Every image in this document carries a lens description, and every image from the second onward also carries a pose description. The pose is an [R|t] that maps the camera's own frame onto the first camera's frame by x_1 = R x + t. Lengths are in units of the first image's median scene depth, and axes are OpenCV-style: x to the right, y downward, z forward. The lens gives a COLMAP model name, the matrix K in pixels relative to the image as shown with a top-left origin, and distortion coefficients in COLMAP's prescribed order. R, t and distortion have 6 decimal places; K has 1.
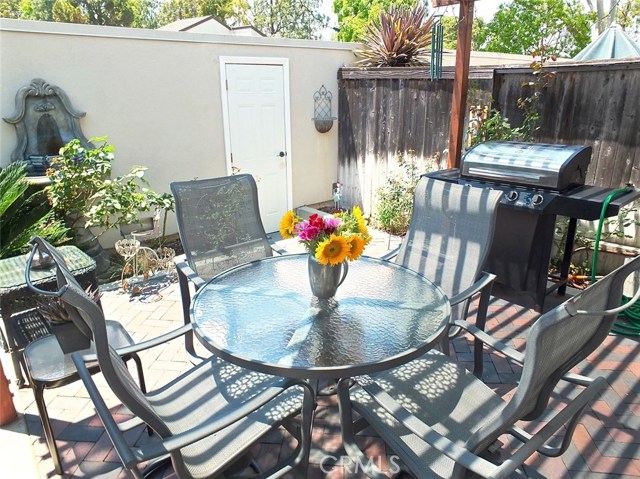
lens RADIAL K [[440.3, 0, 319.9], [0, 440.3, 239.4], [0, 0, 1]] dist [-0.040323, 0.017188]
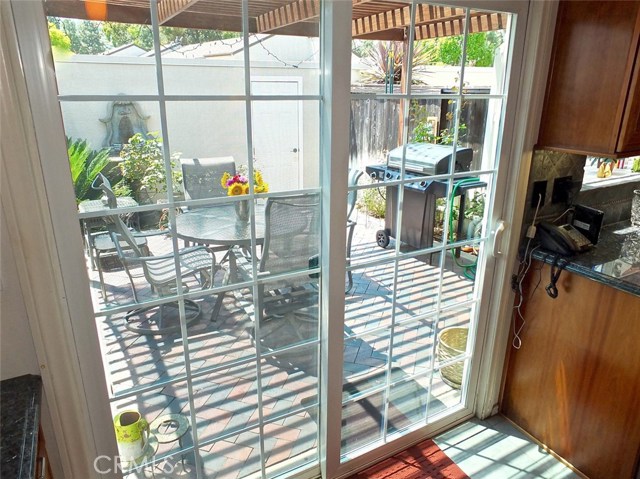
lens RADIAL K [[440.3, 0, 320.4], [0, 440.3, 239.0], [0, 0, 1]] dist [-0.040323, 0.017188]
pose [[0.983572, 0.067994, -0.167221, 0.345592], [-0.069125, 0.997608, -0.000941, 0.098829], [0.166757, 0.012485, 0.985919, -0.408005]]
